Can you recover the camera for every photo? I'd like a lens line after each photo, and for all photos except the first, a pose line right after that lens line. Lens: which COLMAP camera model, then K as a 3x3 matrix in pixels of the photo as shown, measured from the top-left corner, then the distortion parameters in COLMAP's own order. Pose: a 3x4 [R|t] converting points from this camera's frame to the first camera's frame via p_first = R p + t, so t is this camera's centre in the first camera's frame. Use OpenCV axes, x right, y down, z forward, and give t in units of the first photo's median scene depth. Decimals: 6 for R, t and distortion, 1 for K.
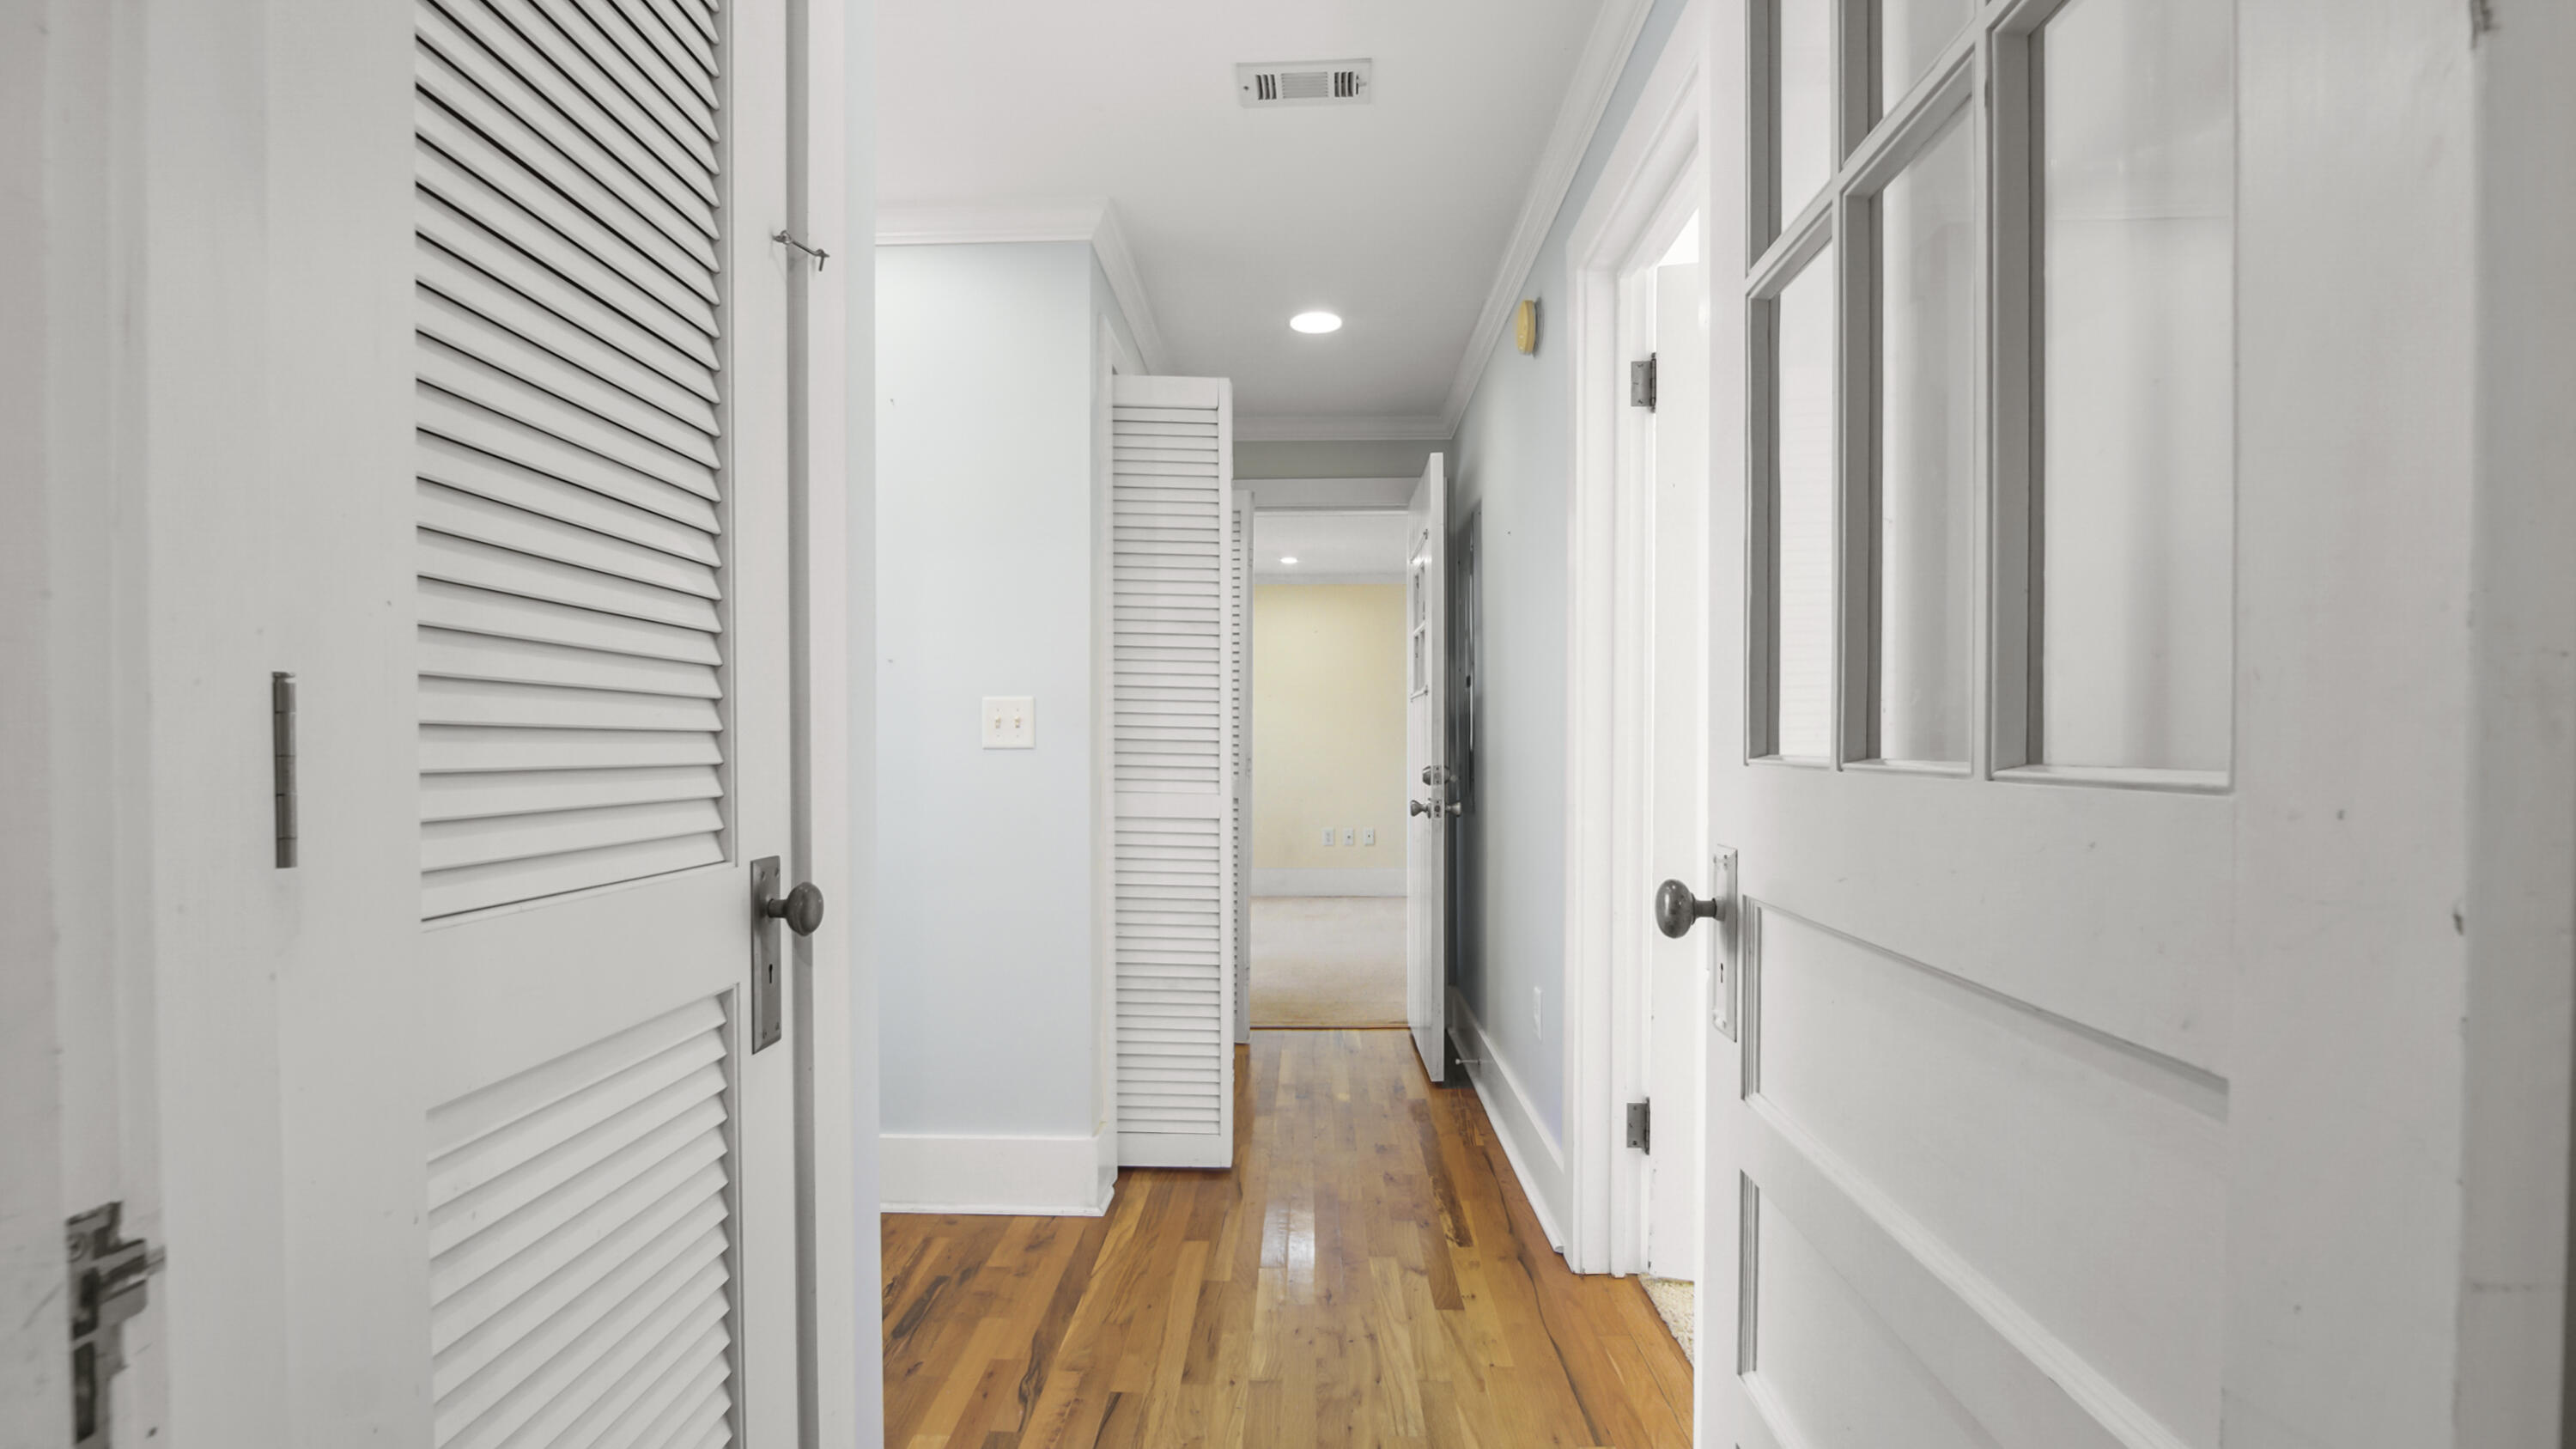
lens RADIAL K [[1182.8, 0, 1280.3], [0, 1182.8, 713.1], [0, 0, 1]] dist [-0.029256, 0.000048]
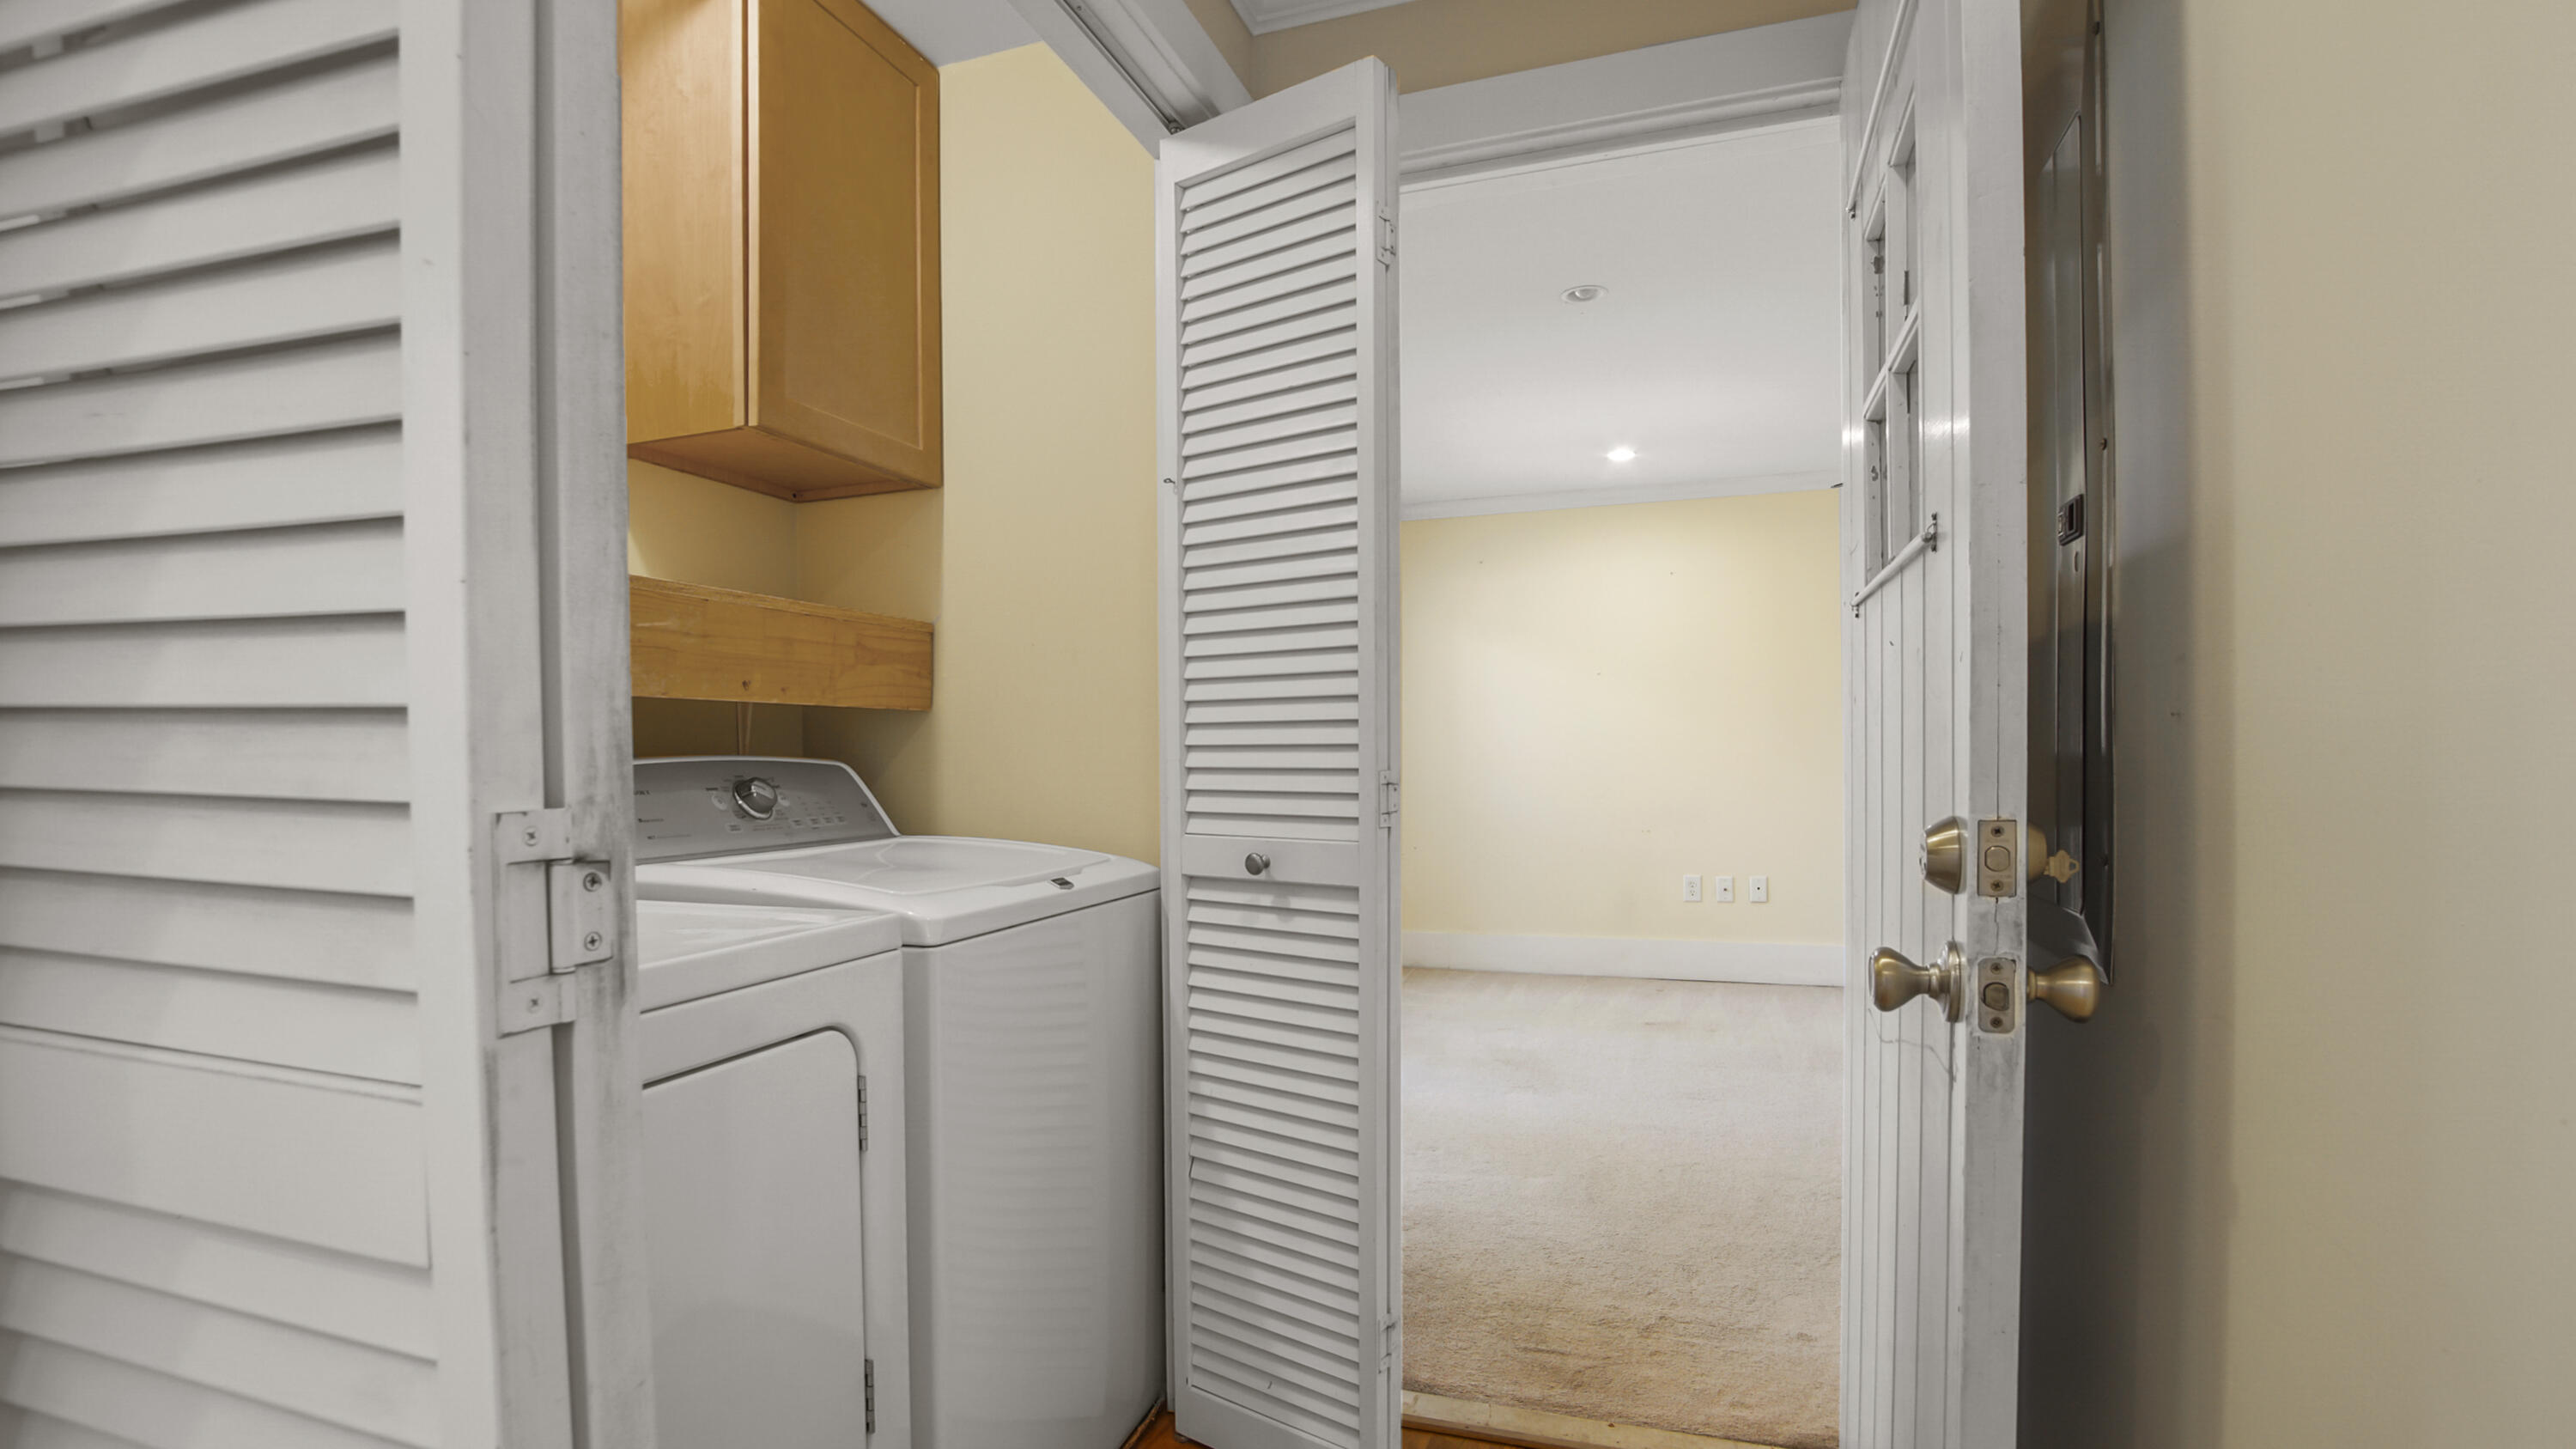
lens RADIAL K [[1273.6, 0, 1235.9], [0, 1273.6, 802.0], [0, 0, 1]] dist [-0.000336, -0.000135]
pose [[0.948633, 0.001031, -0.316376, 0.065584], [0.019693, 0.997863, 0.062301, 0.020781], [0.315765, -0.065331, 0.946586, 0.692471]]
